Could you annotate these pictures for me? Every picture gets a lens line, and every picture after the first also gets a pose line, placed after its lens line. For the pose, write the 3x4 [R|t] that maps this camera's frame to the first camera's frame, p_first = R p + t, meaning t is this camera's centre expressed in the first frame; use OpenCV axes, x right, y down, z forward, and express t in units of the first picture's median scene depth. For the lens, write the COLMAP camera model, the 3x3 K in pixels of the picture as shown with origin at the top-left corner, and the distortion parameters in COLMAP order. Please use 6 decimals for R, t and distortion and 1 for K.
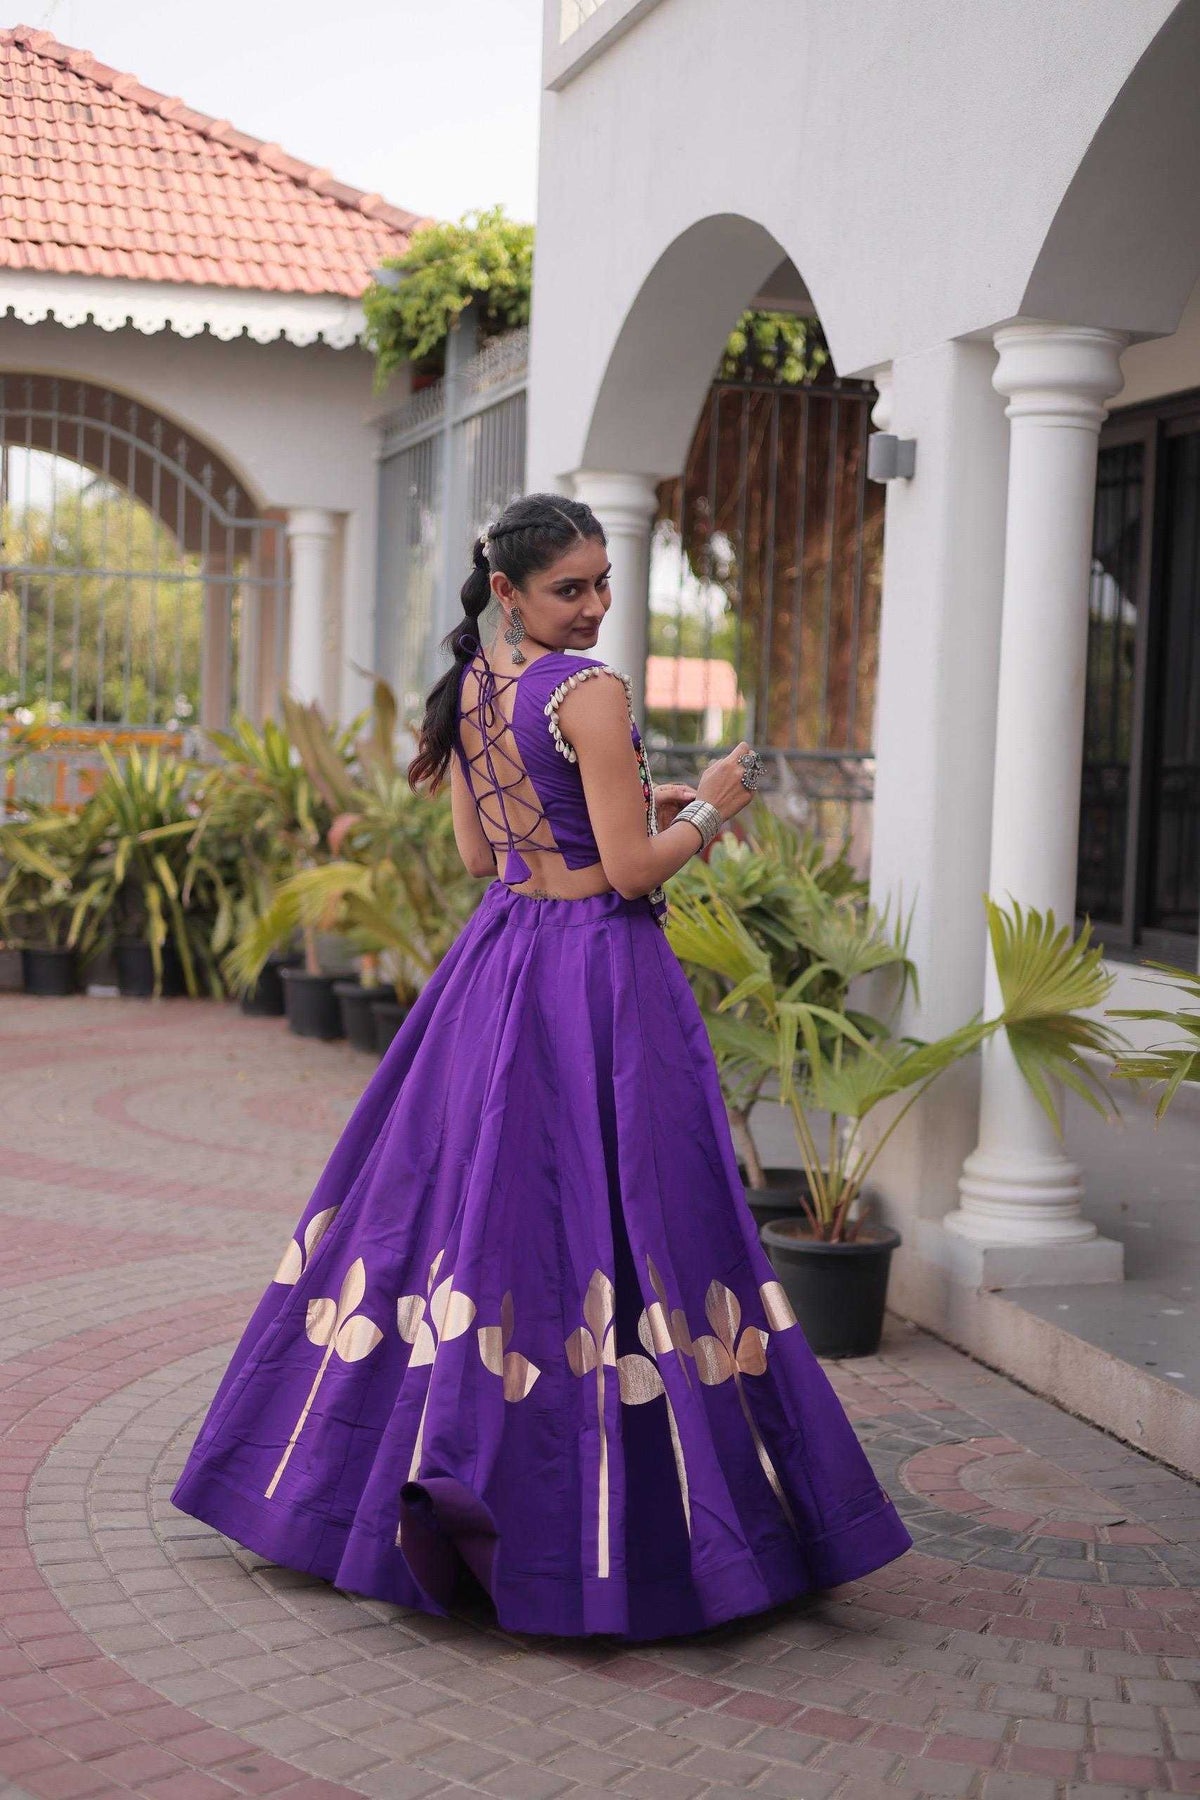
lens RADIAL K [[2596.3, 0, 591.6], [0, 2596.3, 905.0], [0, 0, 1]] dist [0.003497, 0.022363]
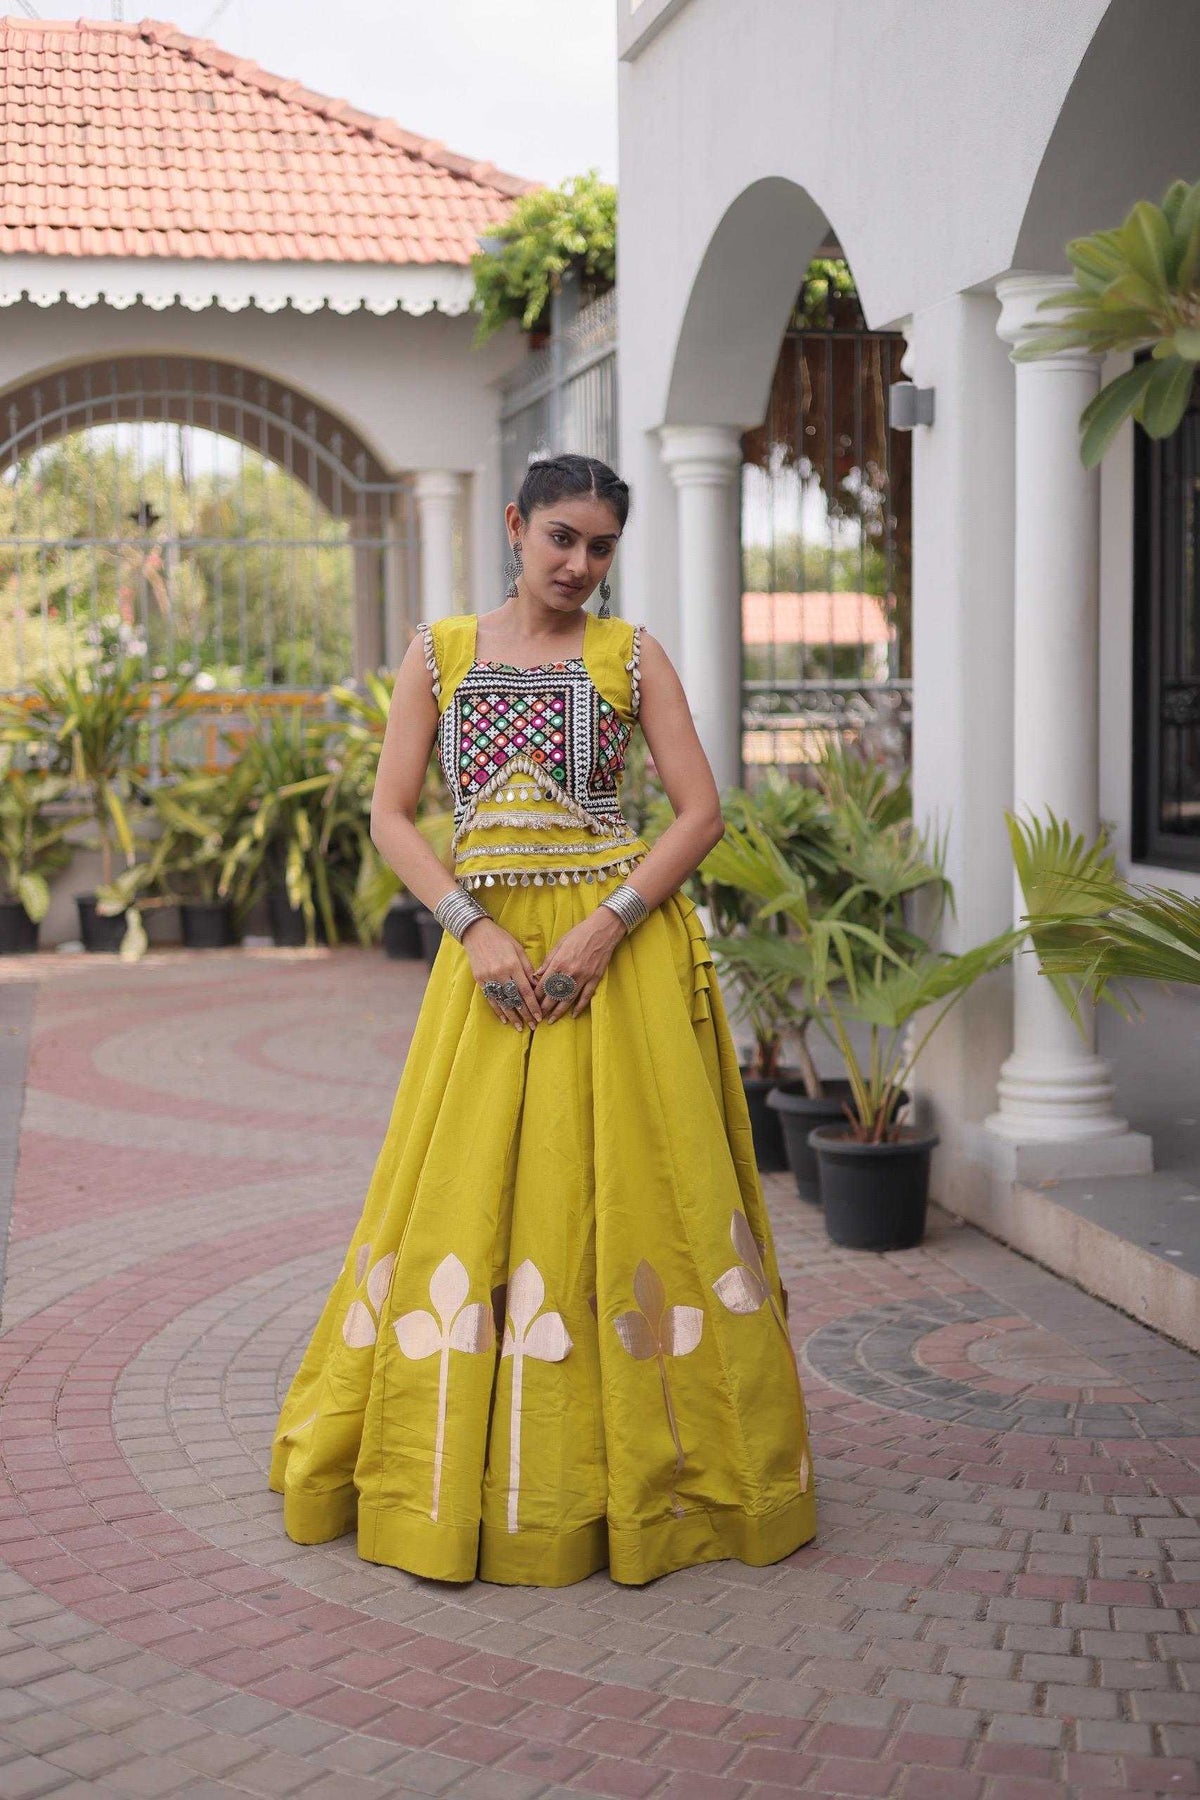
lens RADIAL K [[2611.5, 0, 602.1], [0, 2611.5, 904.2], [0, 0, 1]] dist [0.006156, -0.020940]
pose [[0.996119, -0.038760, -0.079025, 0.039524], [0.040463, 0.998980, 0.020066, 0.002625], [0.078167, -0.023186, 0.996671, -0.046365]]
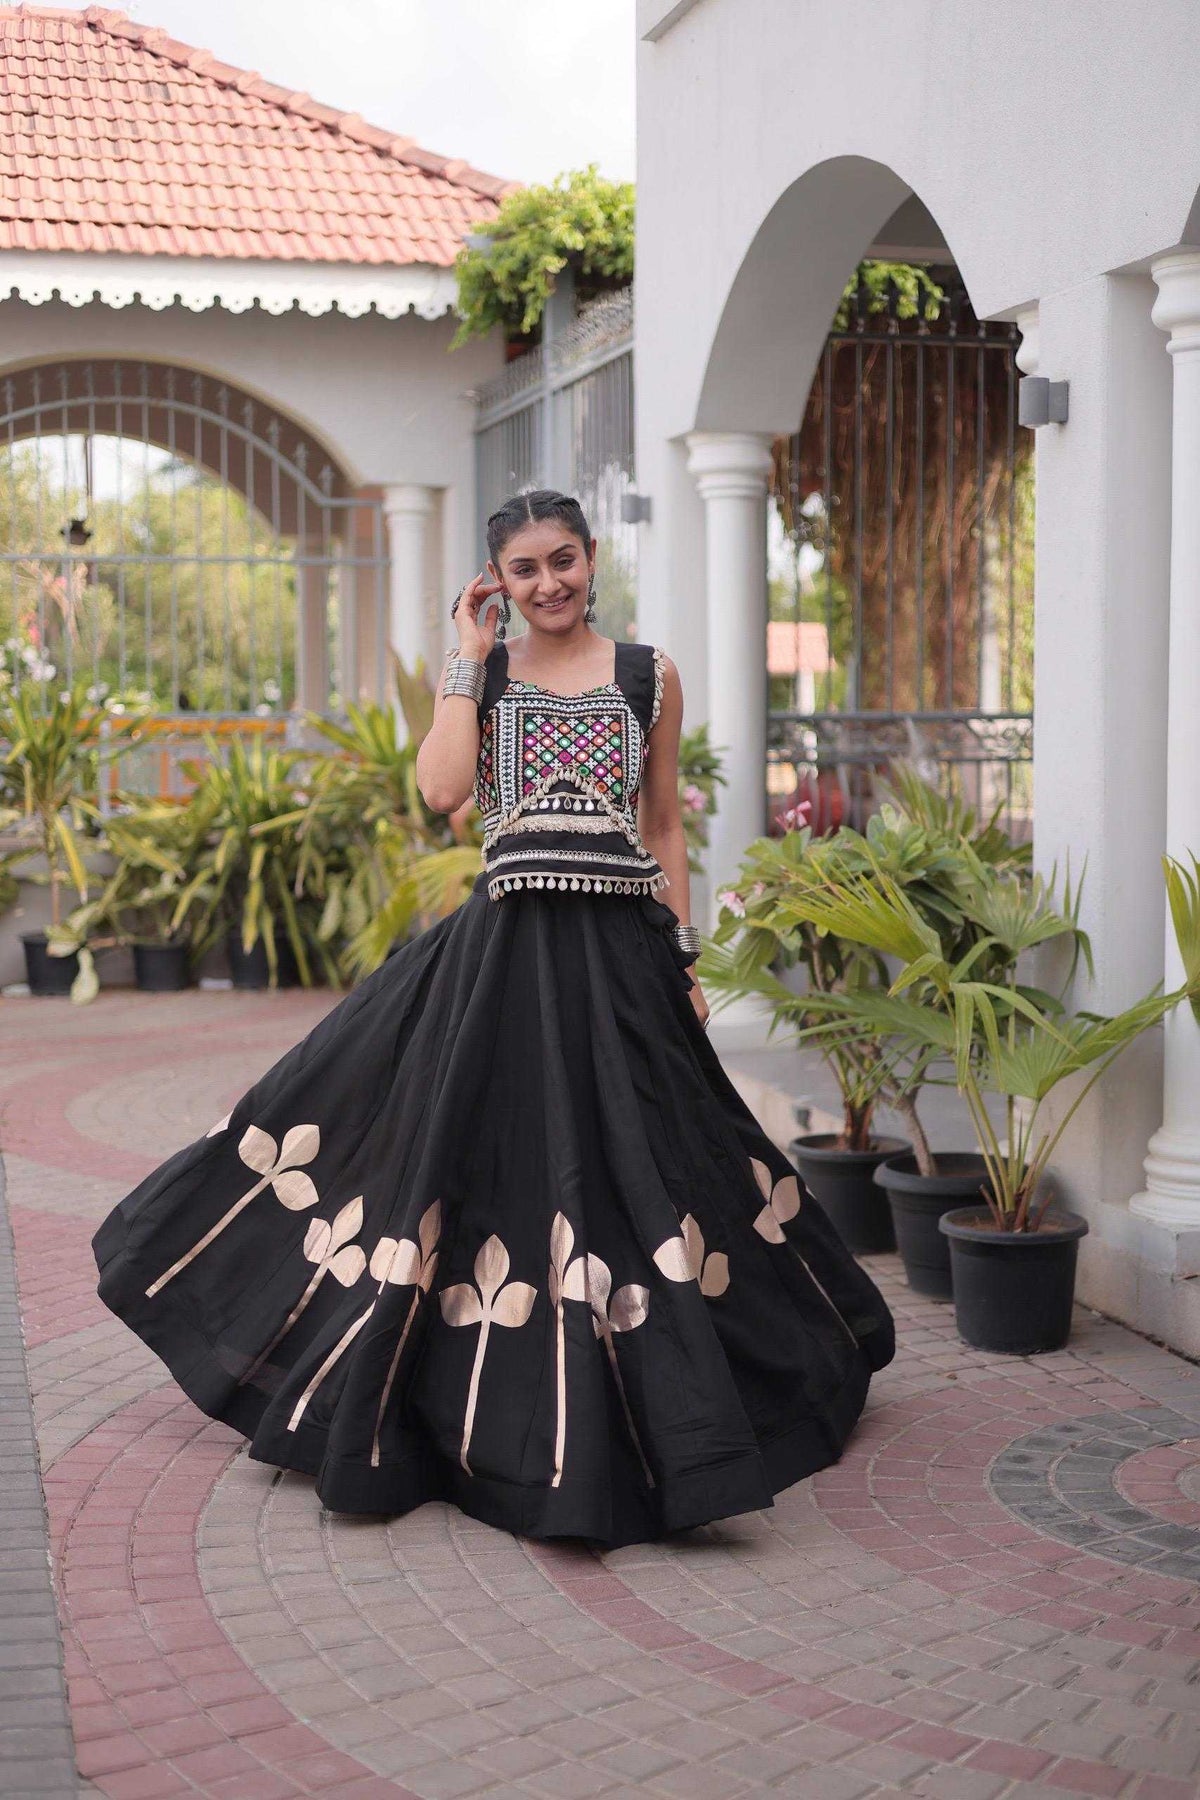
lens RADIAL K [[2582.3, 0, 598.4], [0, 2582.3, 899.8], [0, 0, 1]] dist [0.009756, -0.010739]
pose [[0.998864, -0.037313, -0.029642, -0.015346], [0.037623, 0.999242, 0.009977, -0.003677], [0.029247, -0.011081, 0.999511, 0.030133]]
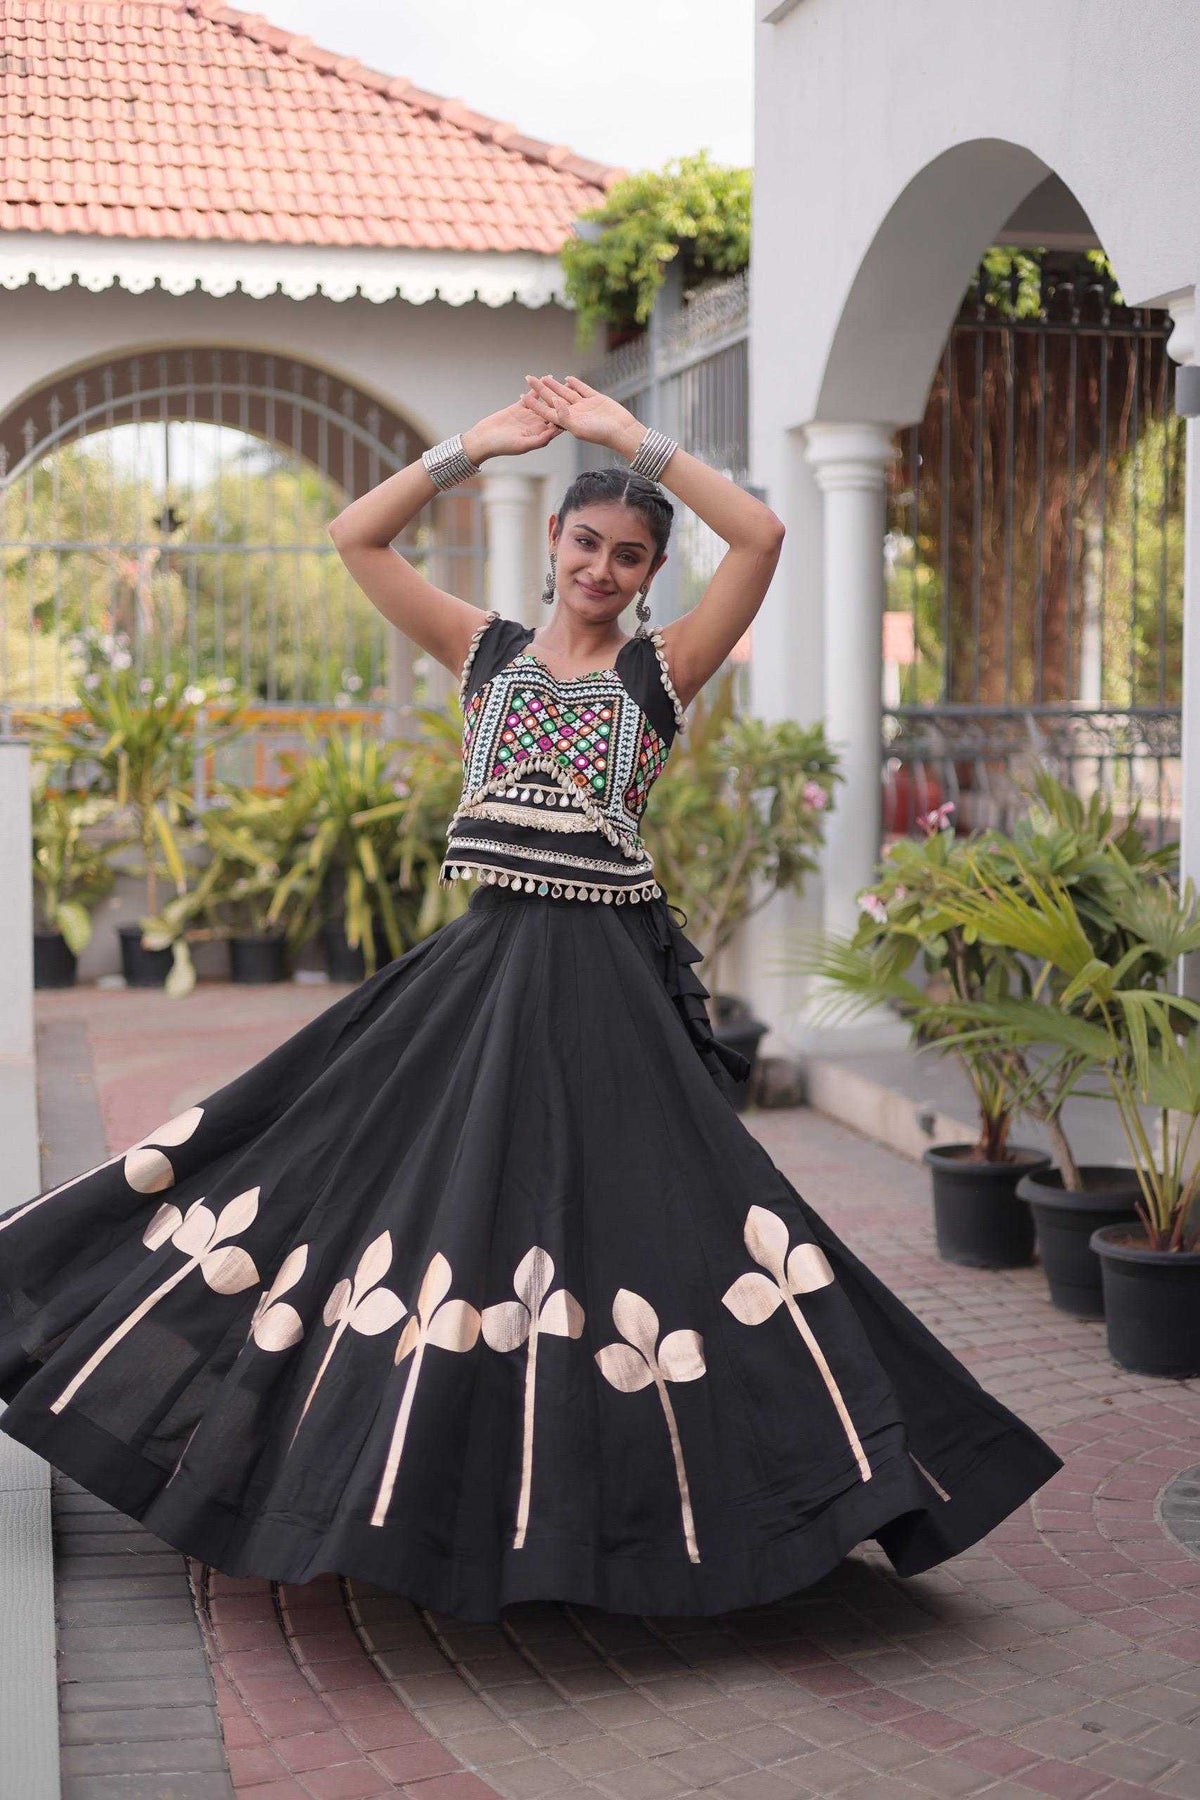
lens RADIAL K [[2583.8, 0, 585.4], [0, 2583.8, 879.5], [0, 0, 1]] dist [0.007332, 0.005617]
pose [[0.997784, -0.030417, -0.059182, -0.031387], [0.030804, 0.999510, 0.005639, -0.007107], [0.058982, -0.007450, 0.998231, 0.044572]]
